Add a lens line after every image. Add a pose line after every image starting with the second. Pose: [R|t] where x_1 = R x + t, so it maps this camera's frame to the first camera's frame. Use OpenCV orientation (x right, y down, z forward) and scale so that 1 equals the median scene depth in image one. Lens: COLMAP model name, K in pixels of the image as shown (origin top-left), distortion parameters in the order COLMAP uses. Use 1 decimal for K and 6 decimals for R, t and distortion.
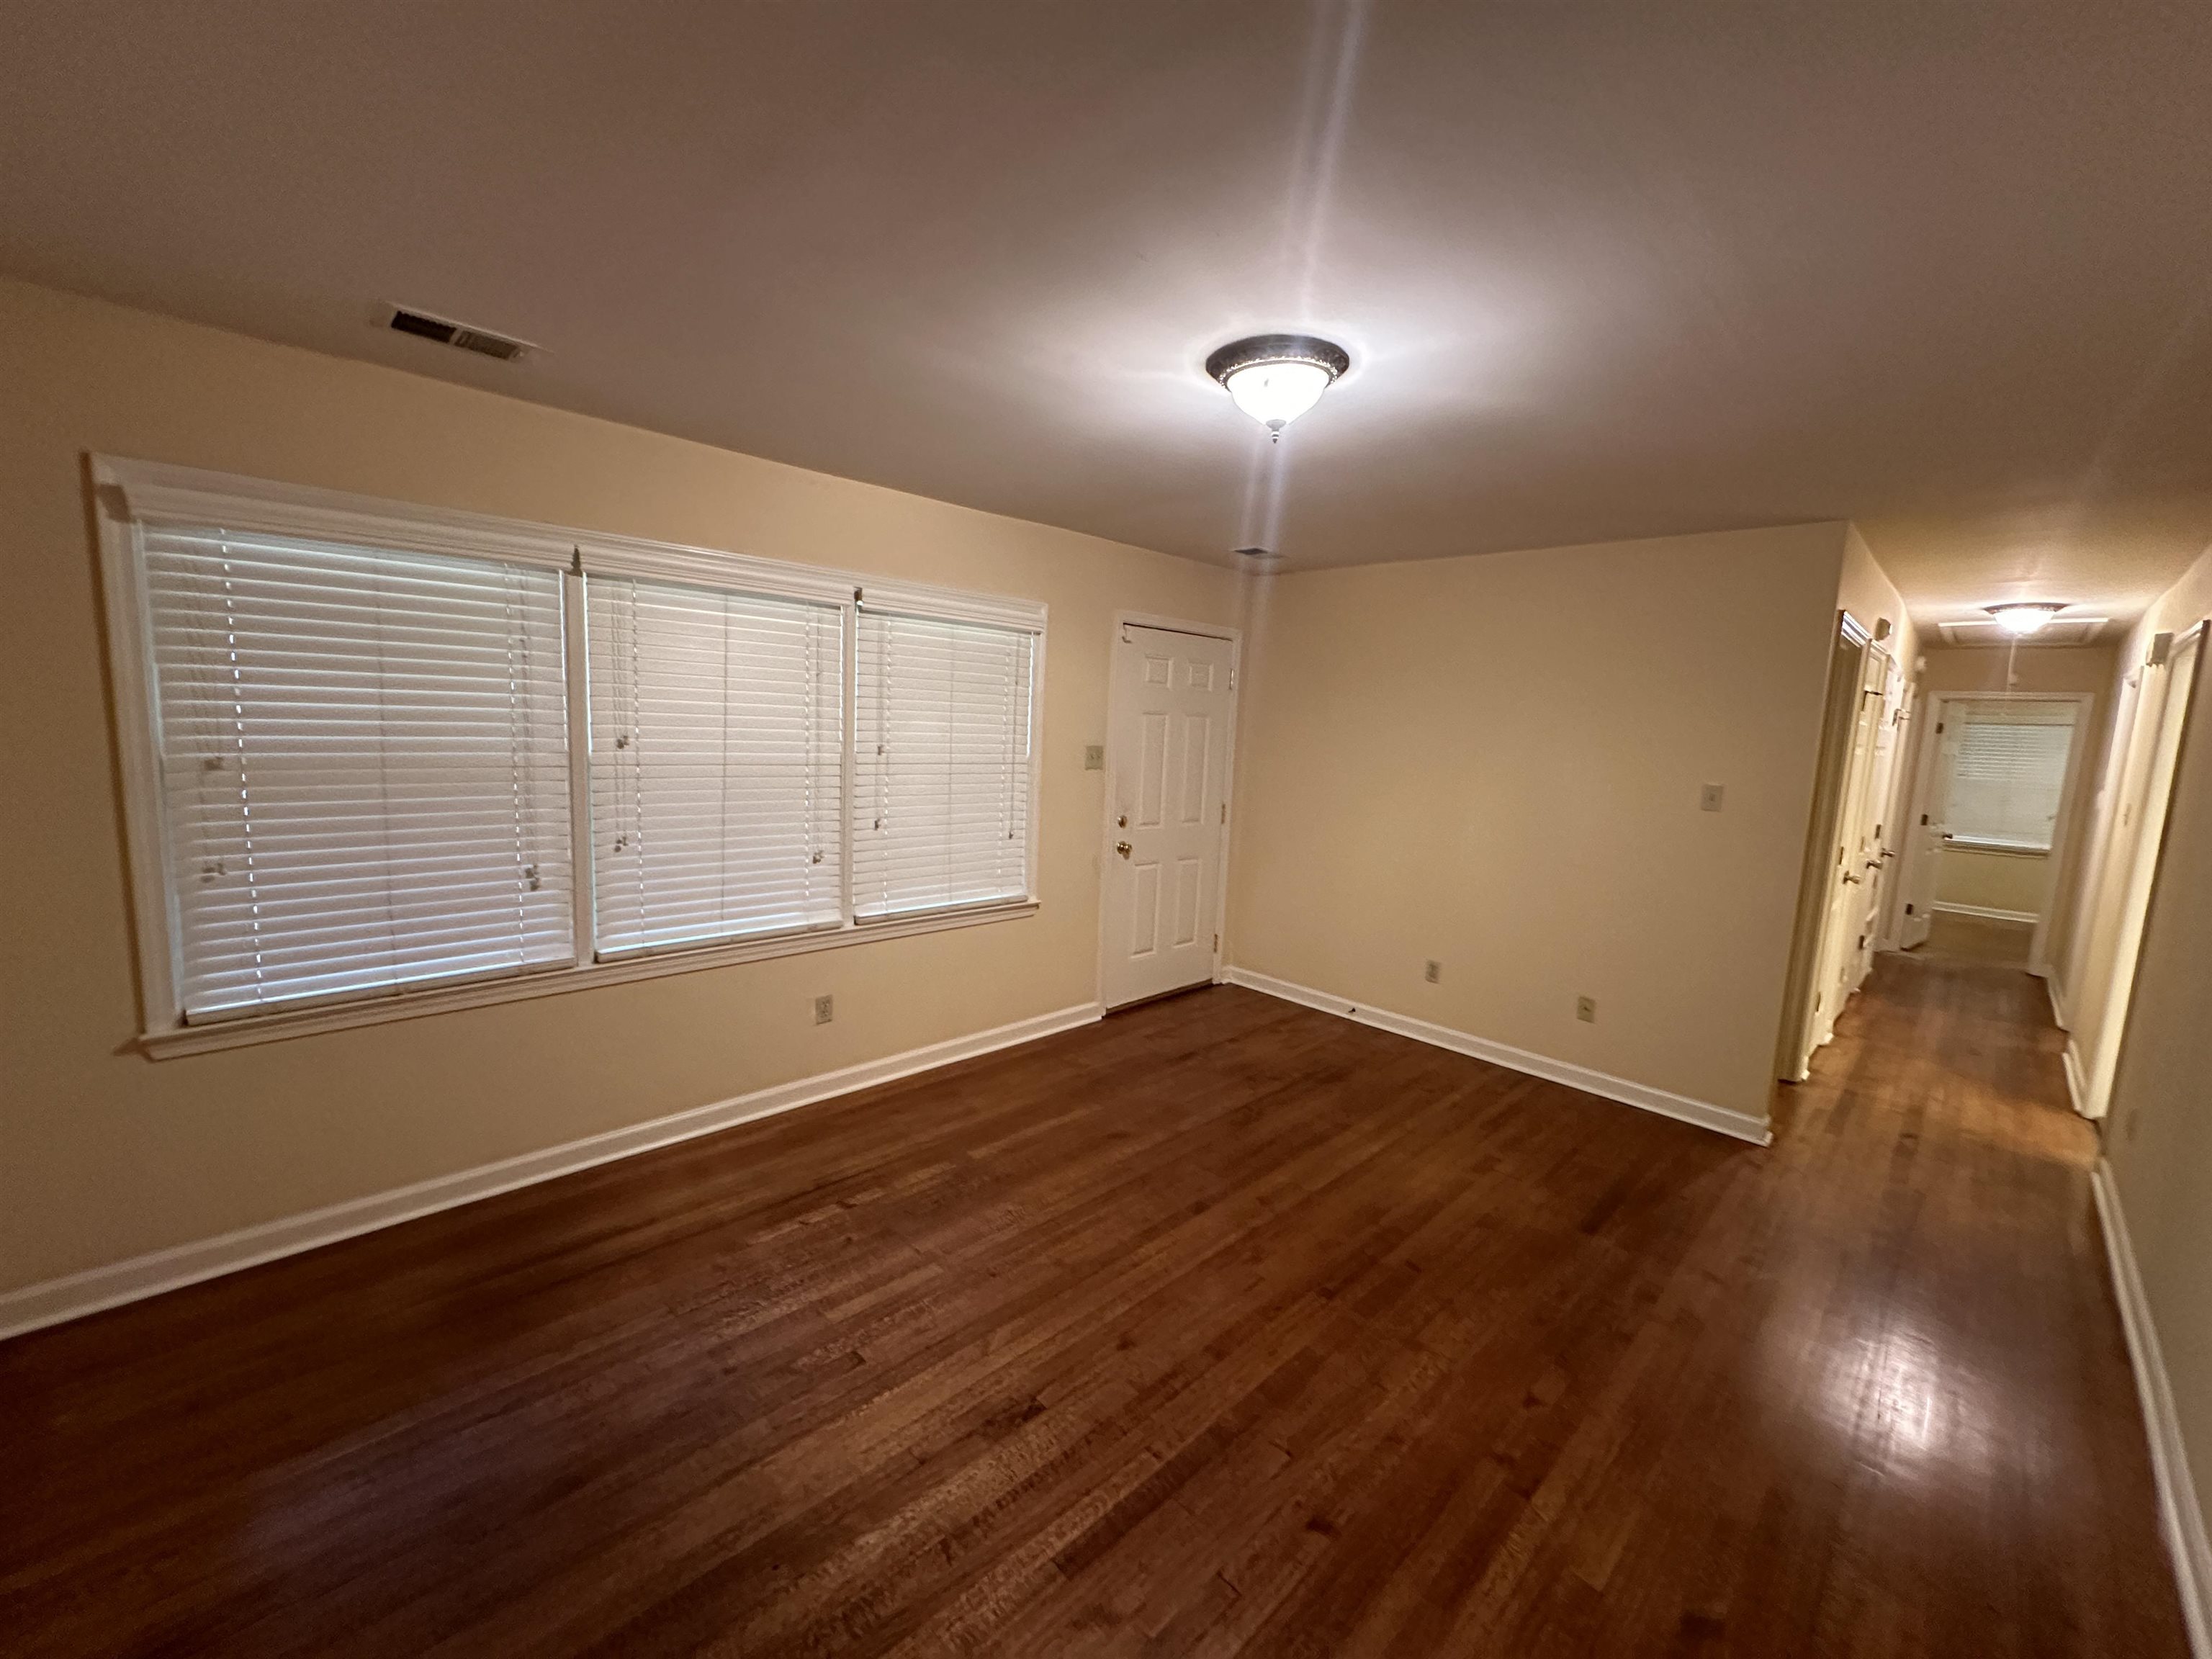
lens RADIAL K [[897.2, 0, 1100.1], [0, 897.2, 822.9], [0, 0, 1]] dist [-0.003148, -0.000481]
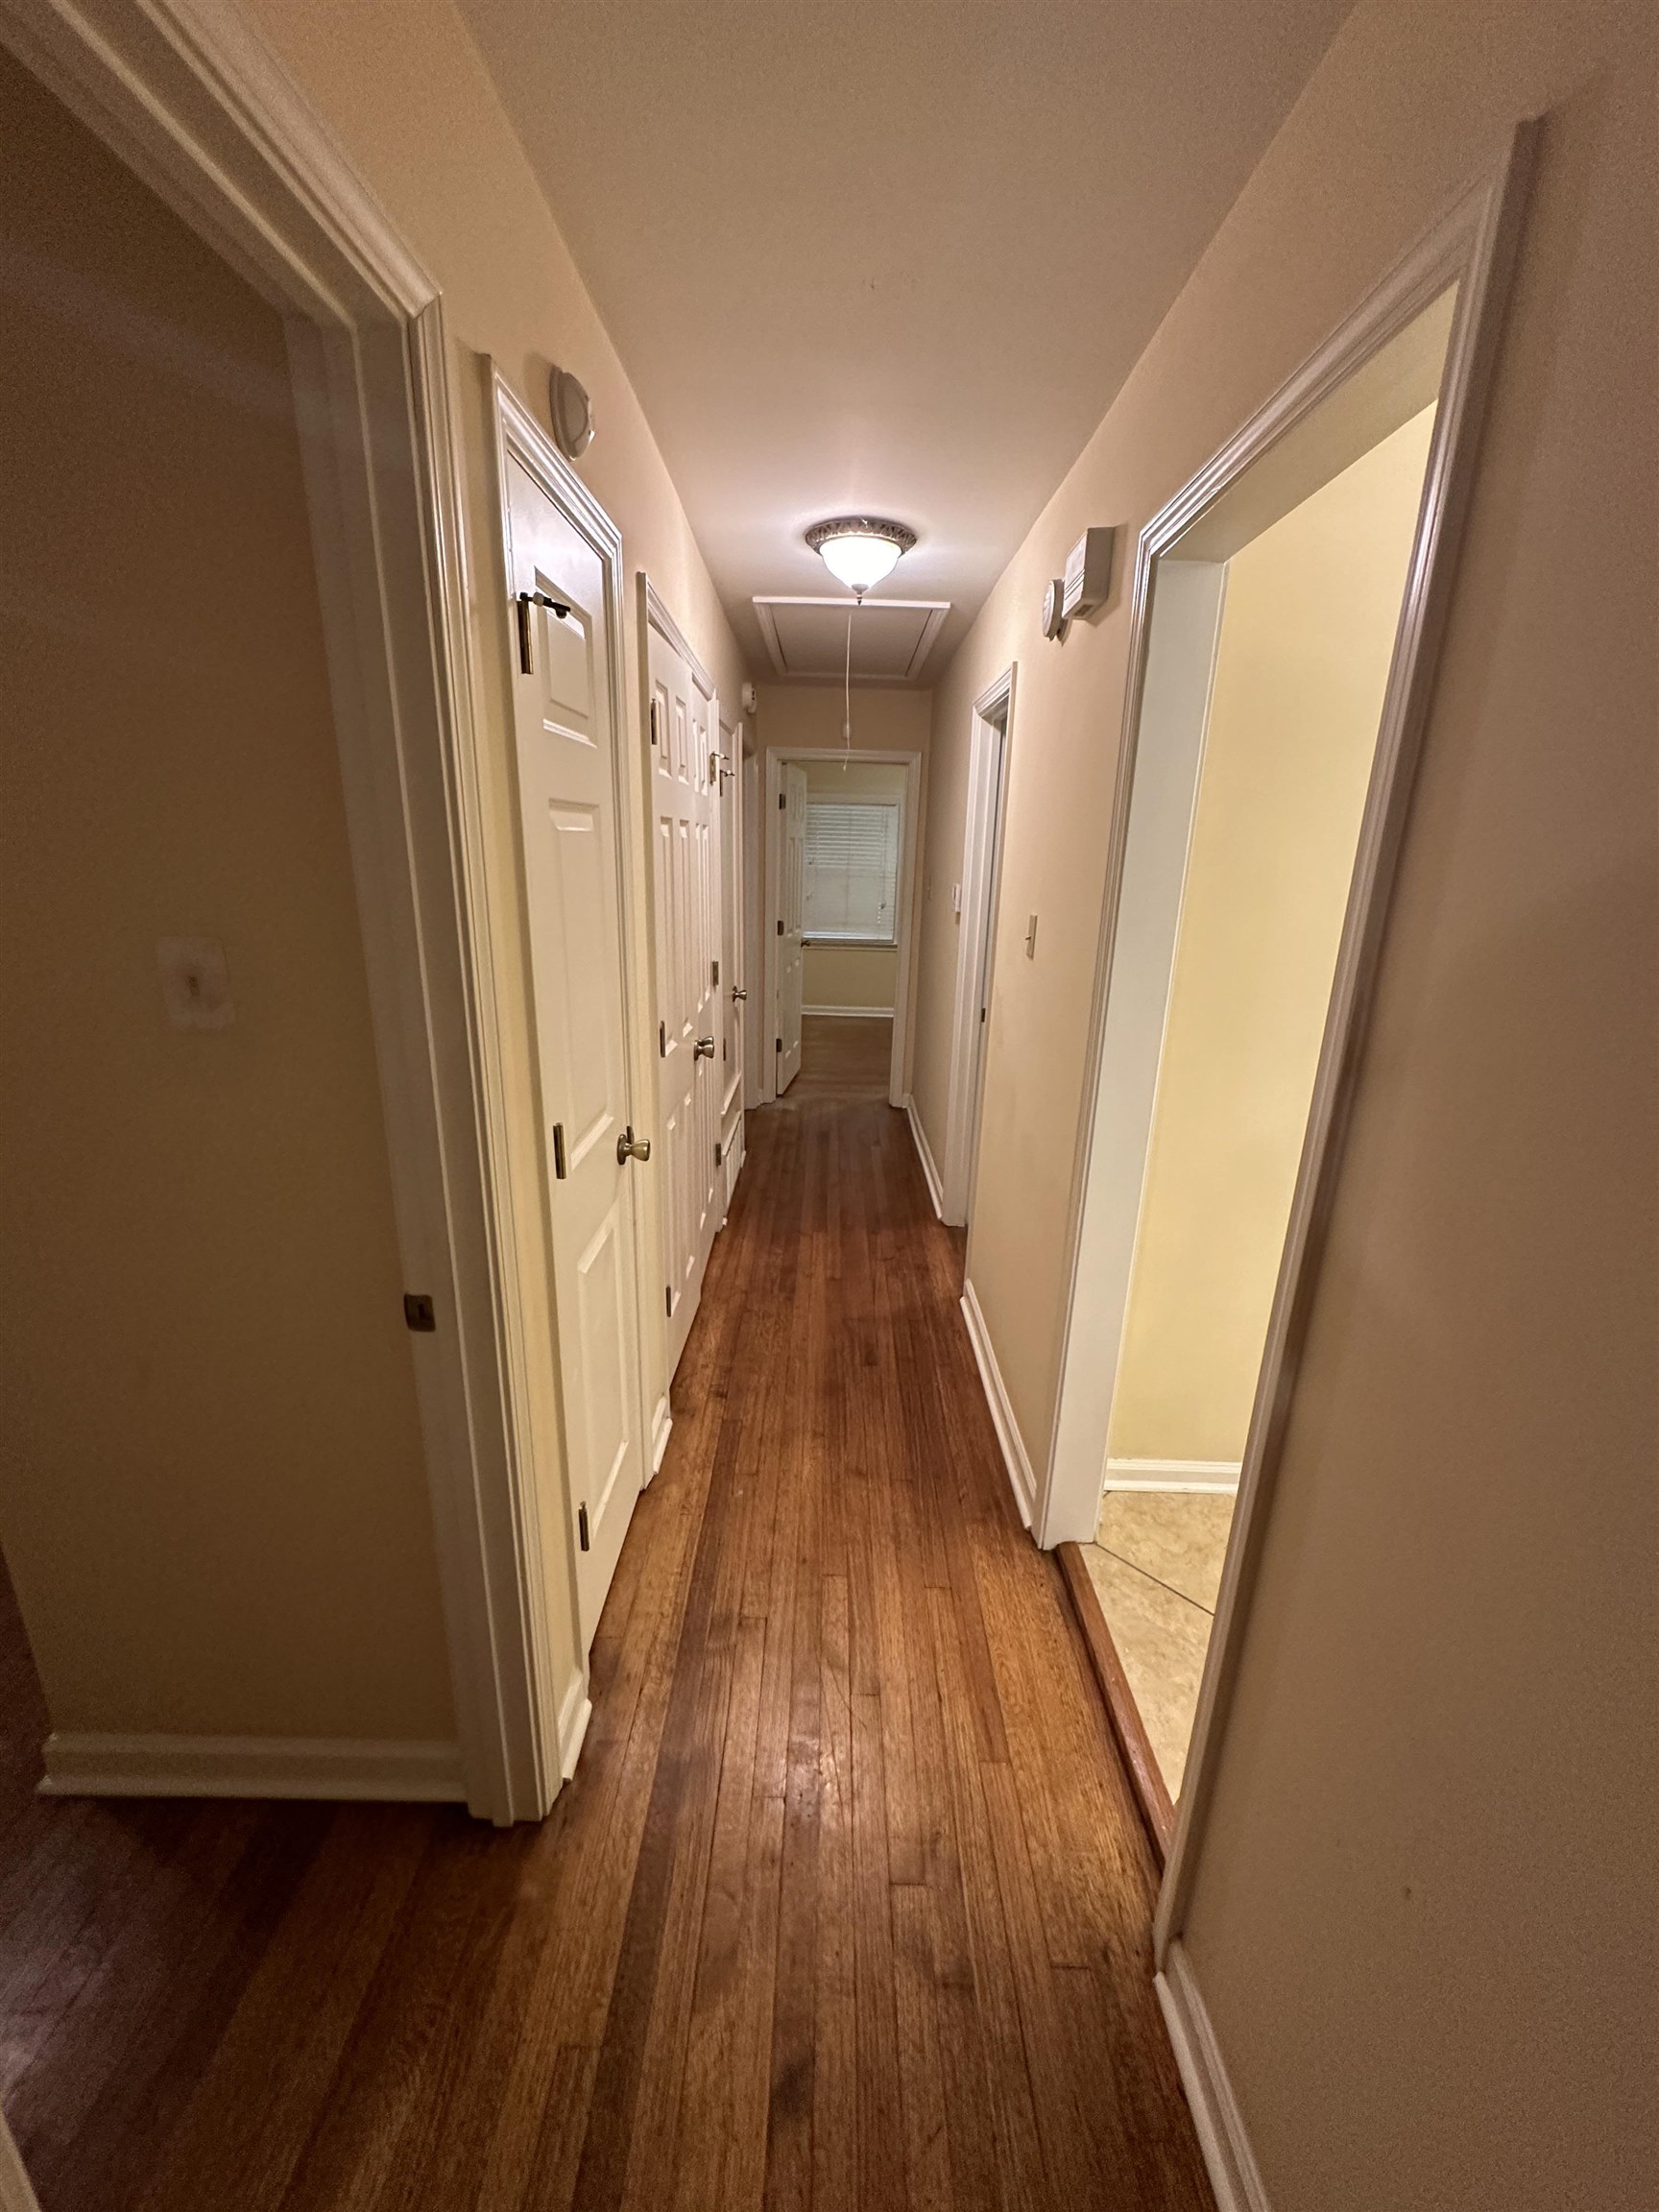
lens RADIAL K [[897.2, 0, 831.5], [0, 897.2, 1101.6], [0, 0, 1]] dist [-0.003148, -0.000481]
pose [[0.705637, -0.226024, 0.671557, 0.493436], [0.093722, 0.969205, 0.227725, -0.036533], [-0.702348, -0.097752, 0.705090, 0.505747]]
